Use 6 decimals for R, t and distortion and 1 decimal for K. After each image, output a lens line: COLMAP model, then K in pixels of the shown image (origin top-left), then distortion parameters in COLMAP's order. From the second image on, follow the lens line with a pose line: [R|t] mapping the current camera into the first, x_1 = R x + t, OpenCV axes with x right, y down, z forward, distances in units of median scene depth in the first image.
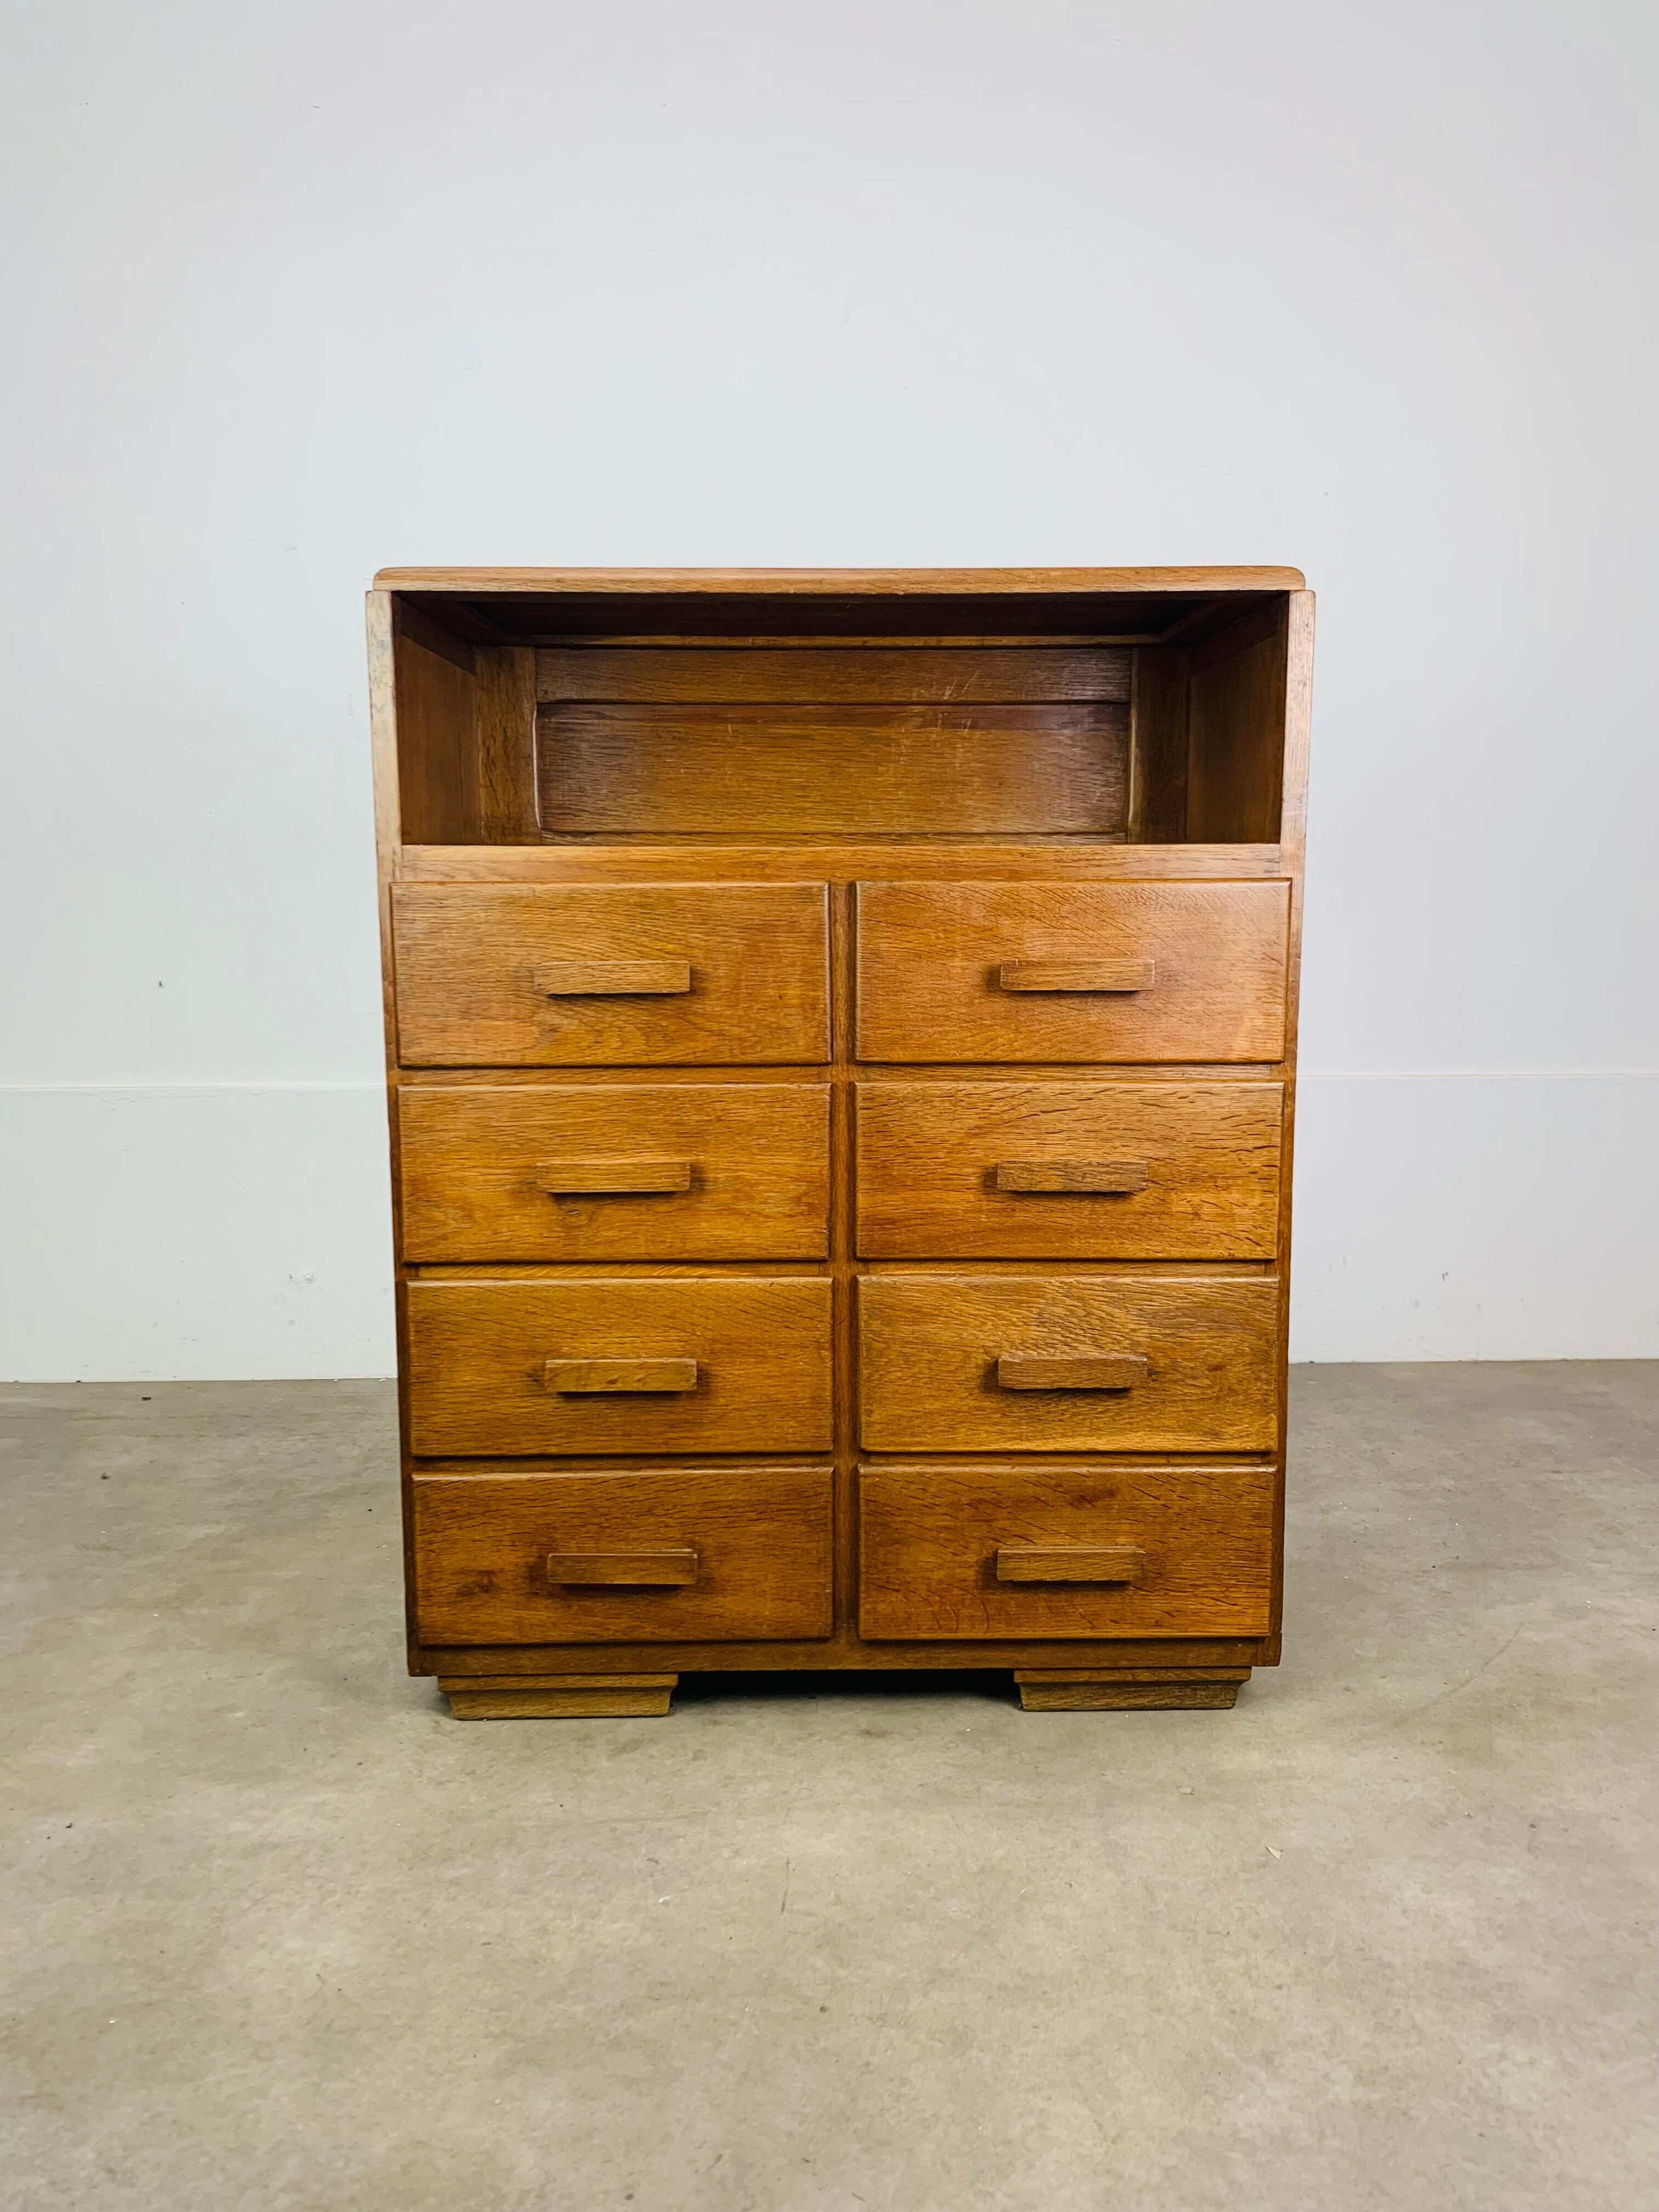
lens RADIAL K [[1696.2, 0, 829.2], [0, 1696.2, 1093.4], [0, 0, 1]] dist [0.004793, -0.001344]
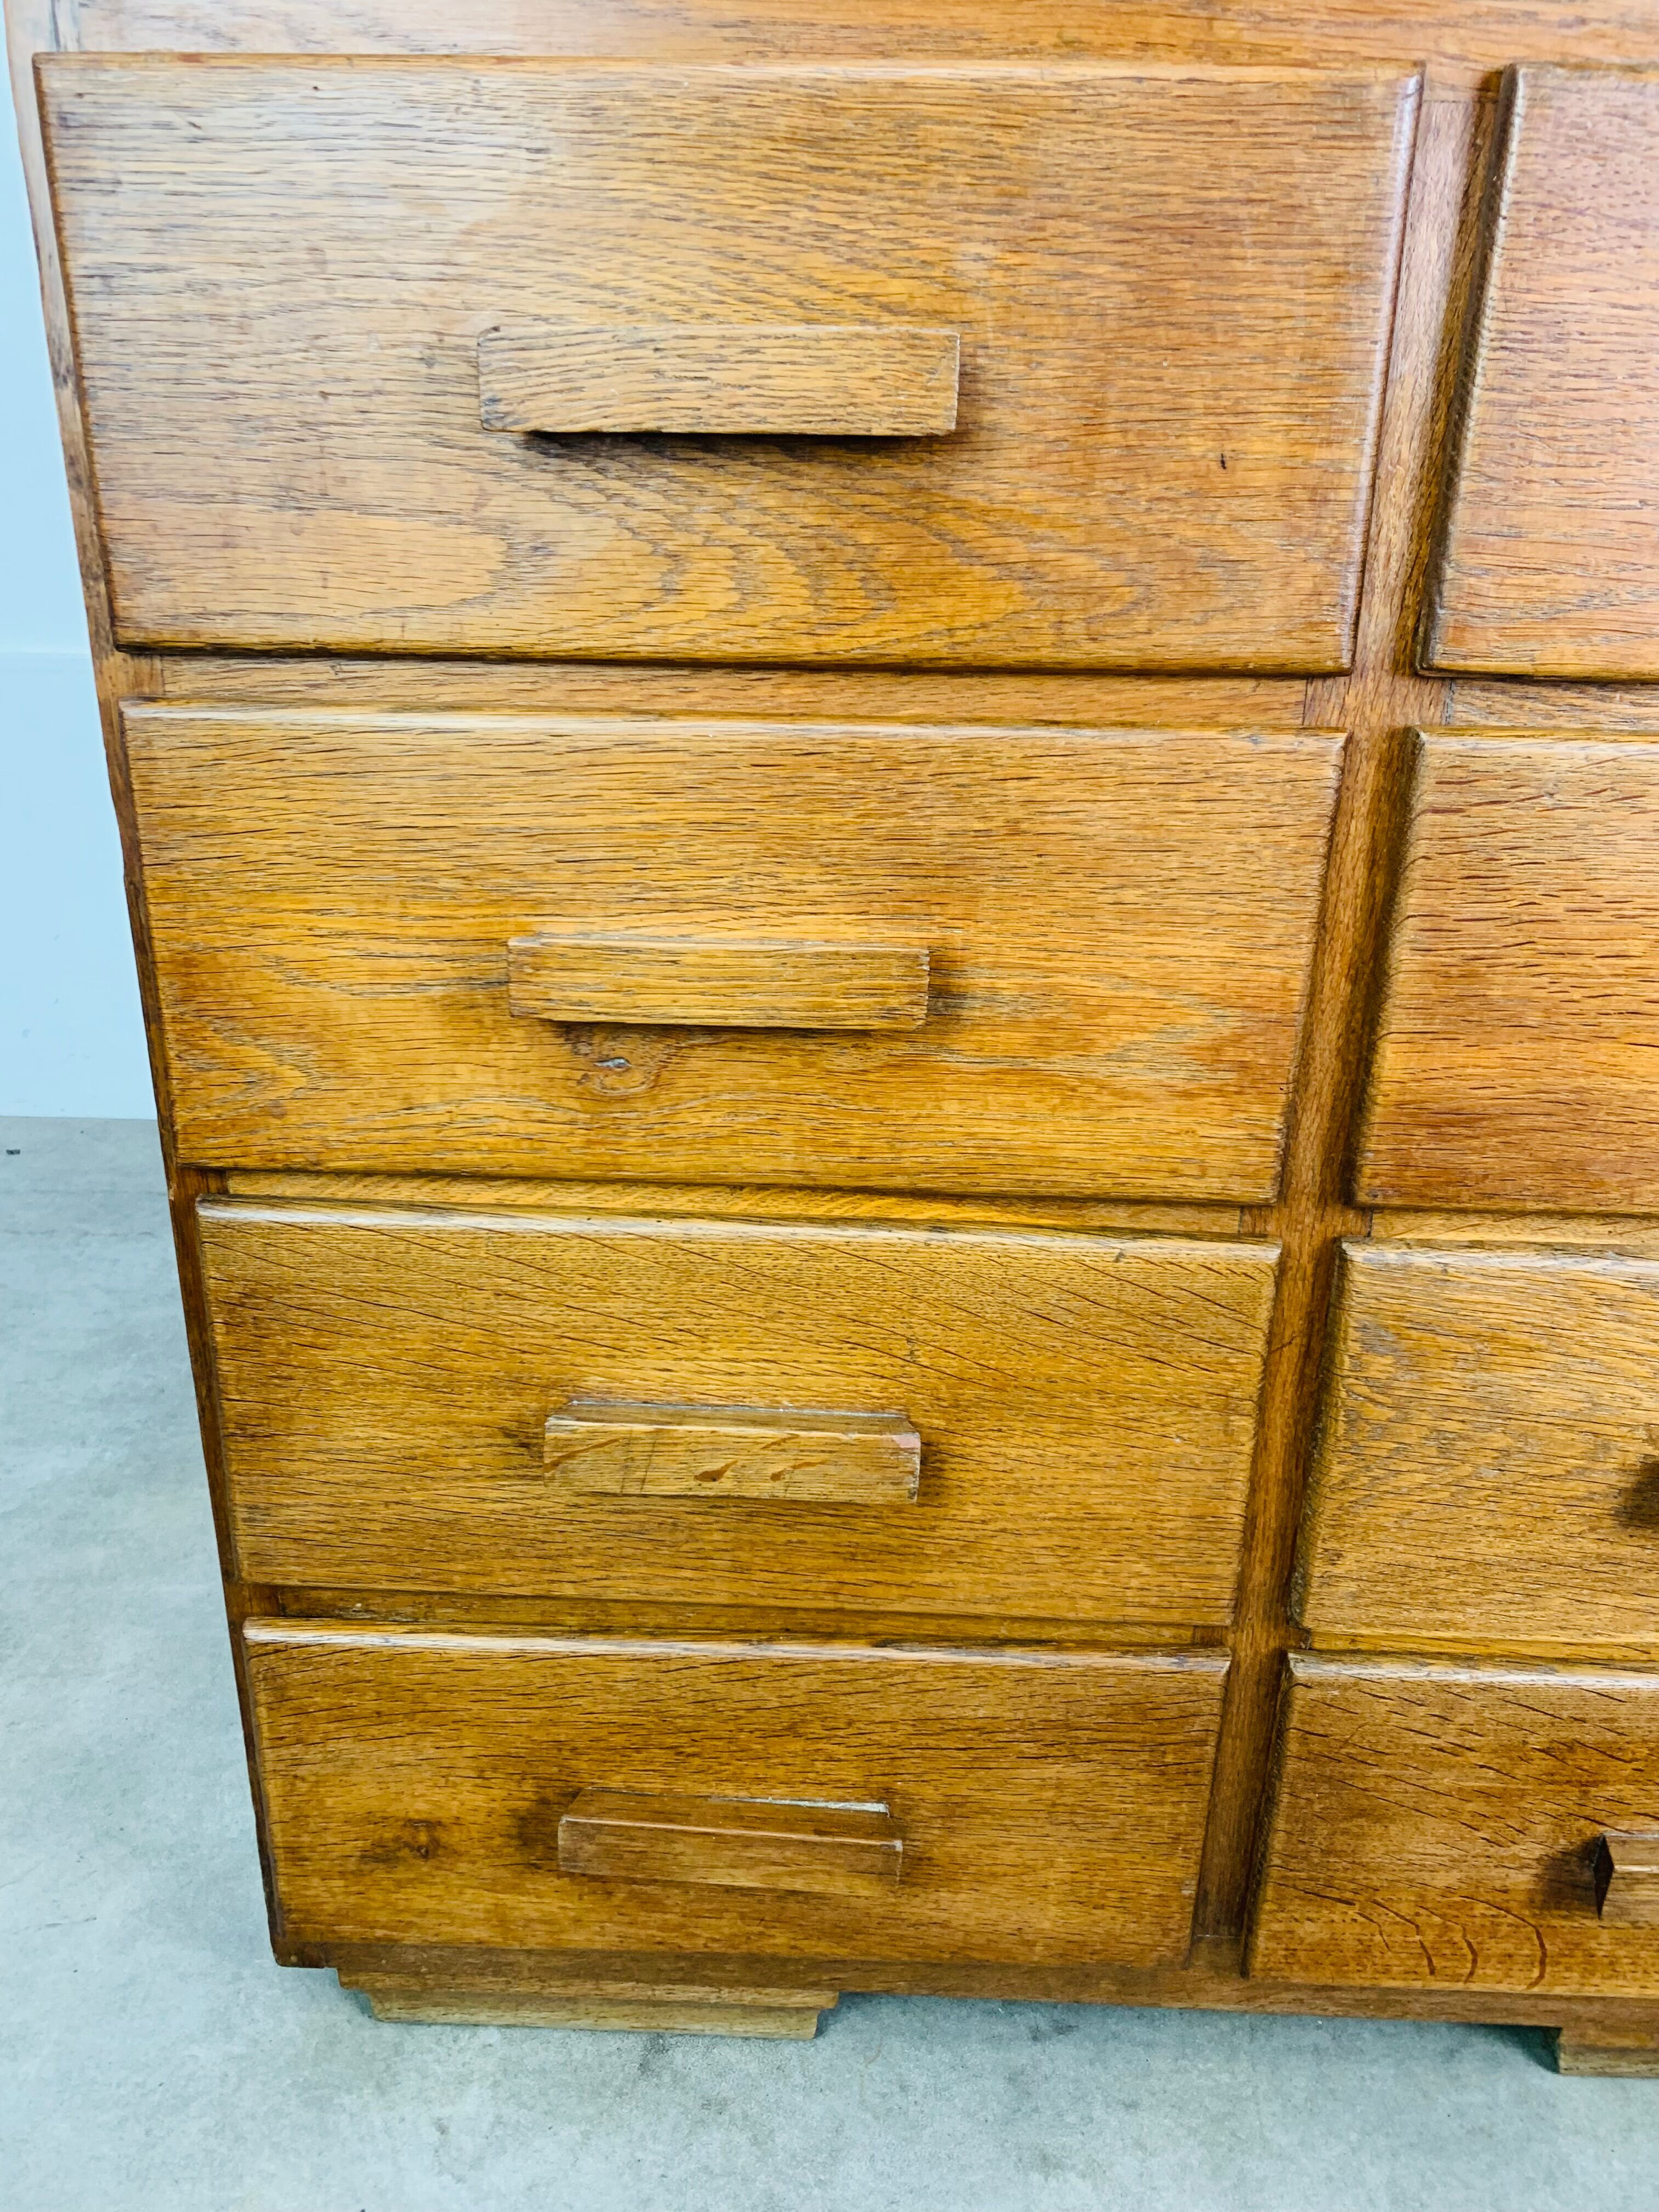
lens RADIAL K [[1689.7, 0, 820.1], [0, 1689.7, 1101.7], [0, 0, 1]] dist [-0.005364, -0.003575]
pose [[0.998006, 0.039458, -0.049256, -0.091290], [-0.024977, 0.963672, 0.265917, -0.023872], [0.057959, -0.264157, 0.962737, 0.684675]]
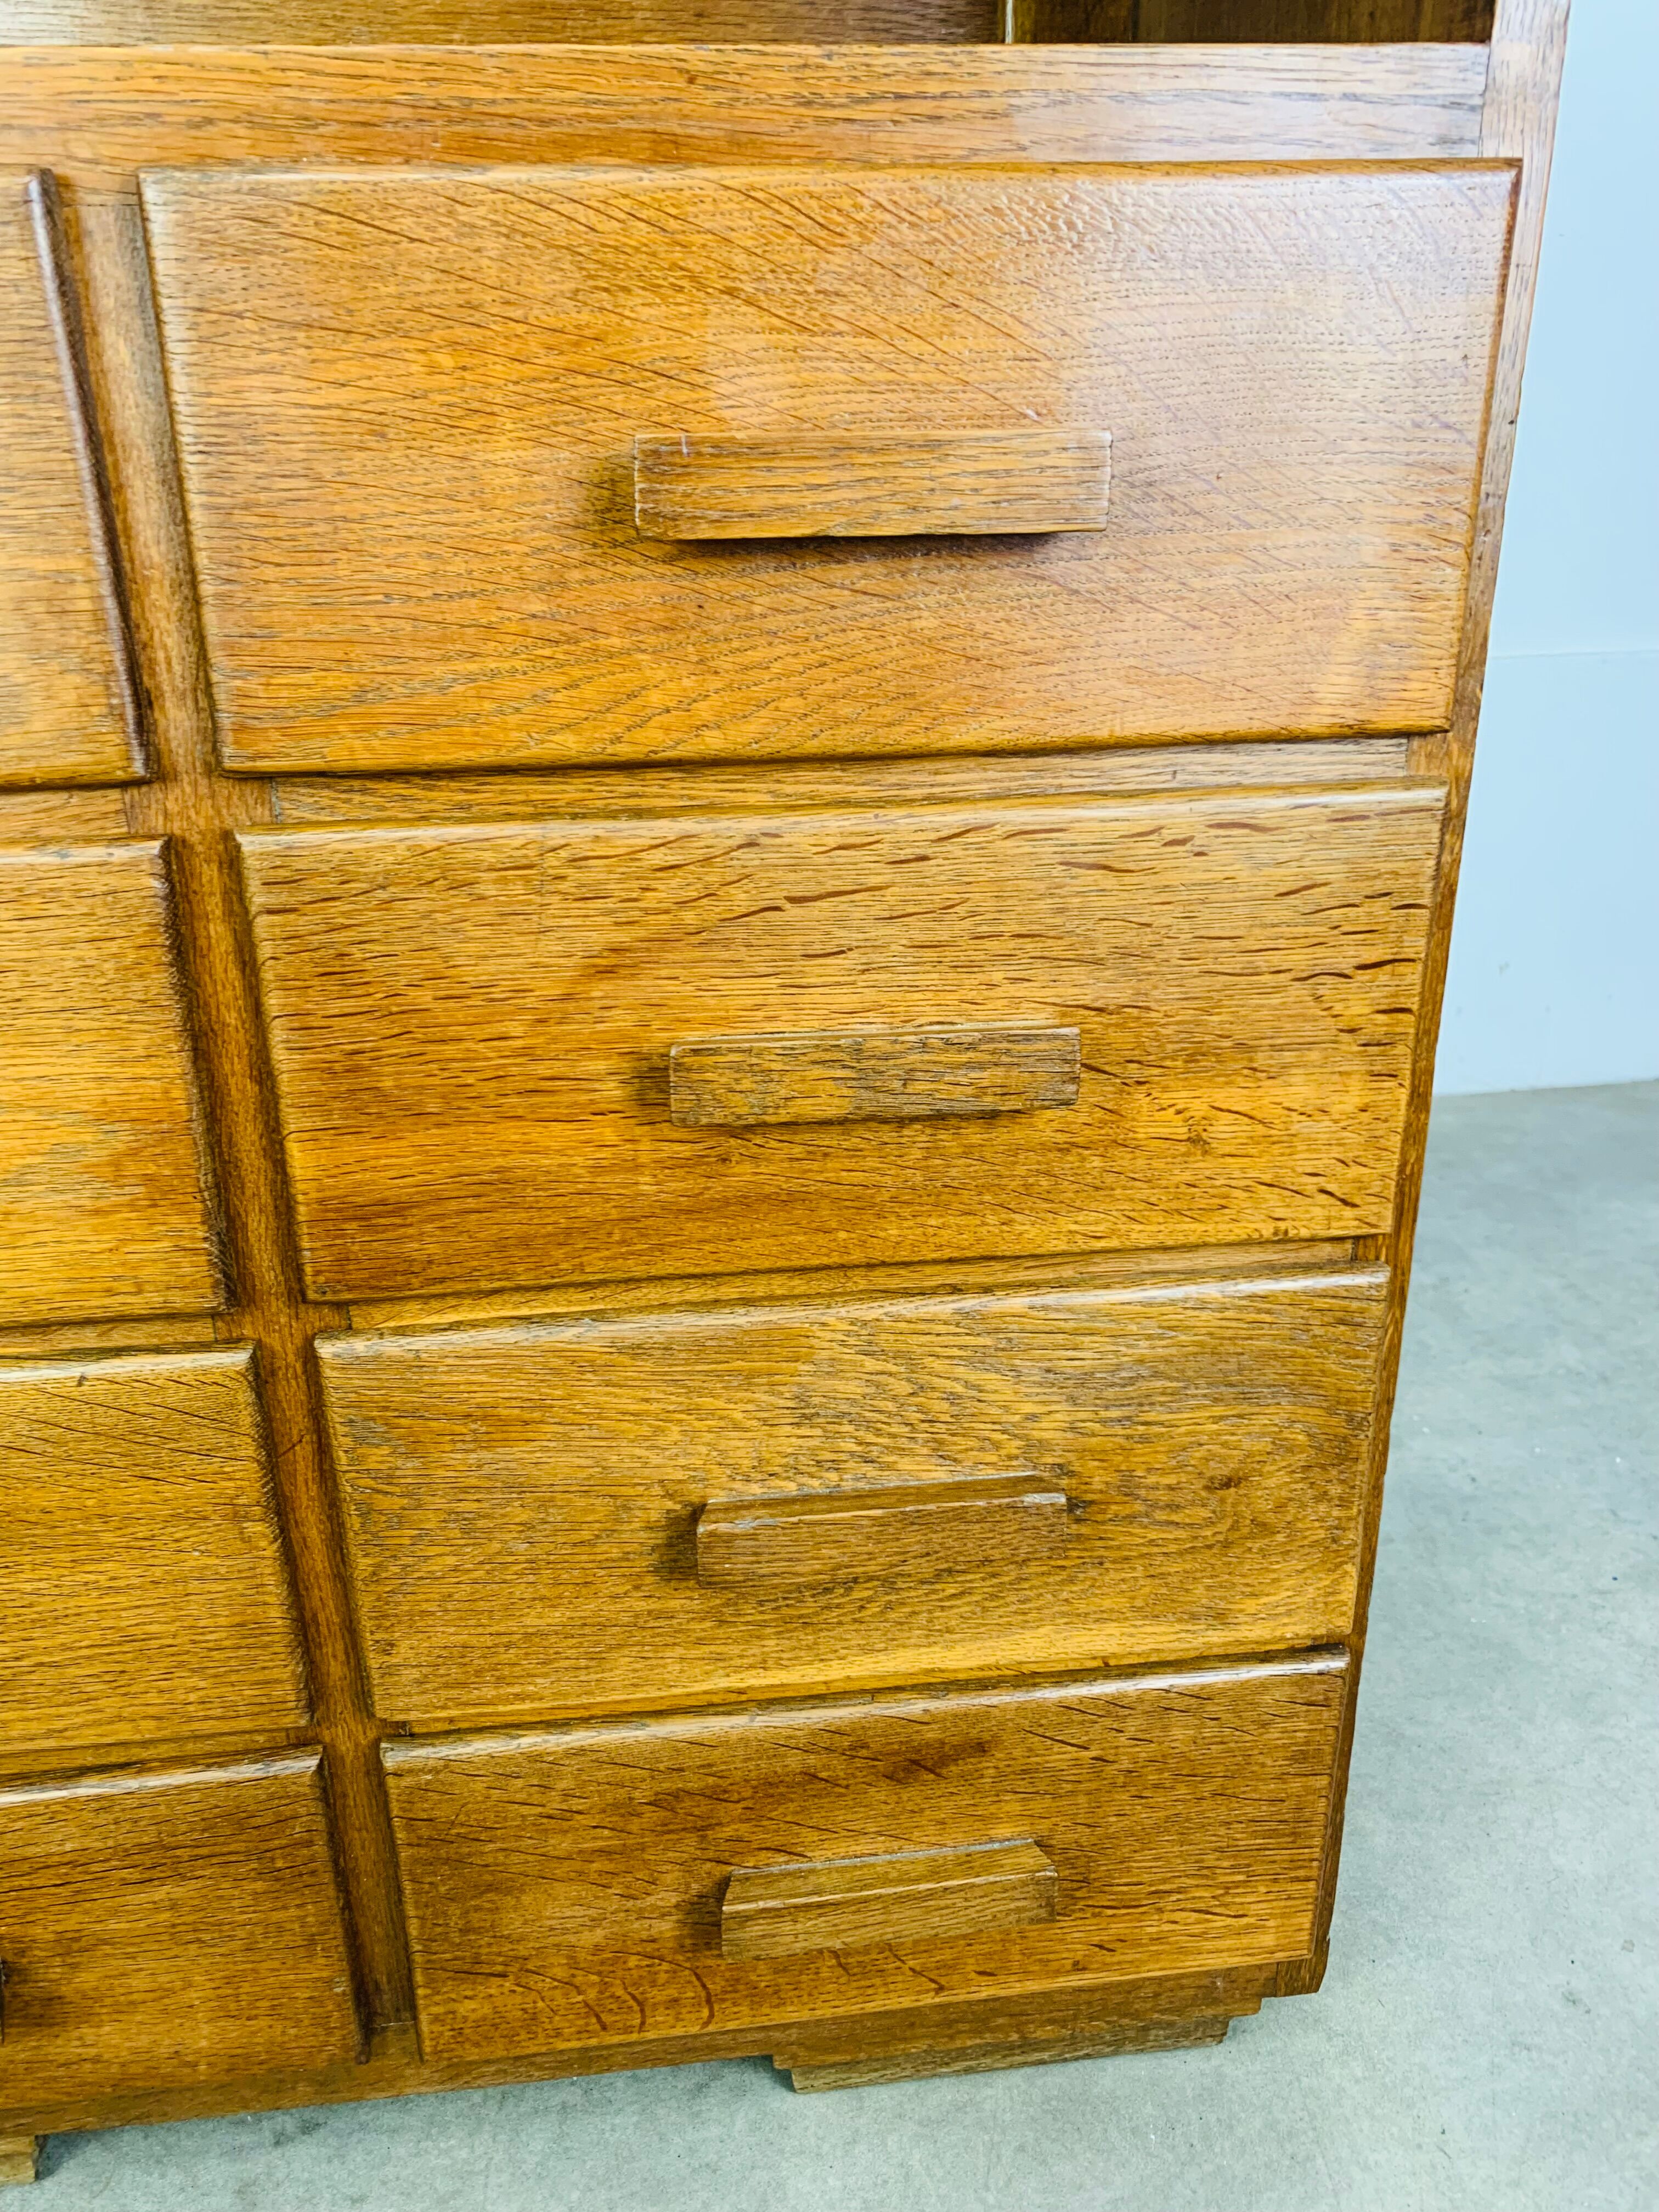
lens RADIAL K [[1693.1, 0, 831.1], [0, 1693.1, 1098.0], [0, 0, 1]] dist [-0.006661, -0.009767]
pose [[0.994716, -0.052127, 0.088448, 0.108320], [0.026428, 0.962488, 0.270033, -0.046873], [-0.099206, -0.266269, 0.958780, 0.692976]]
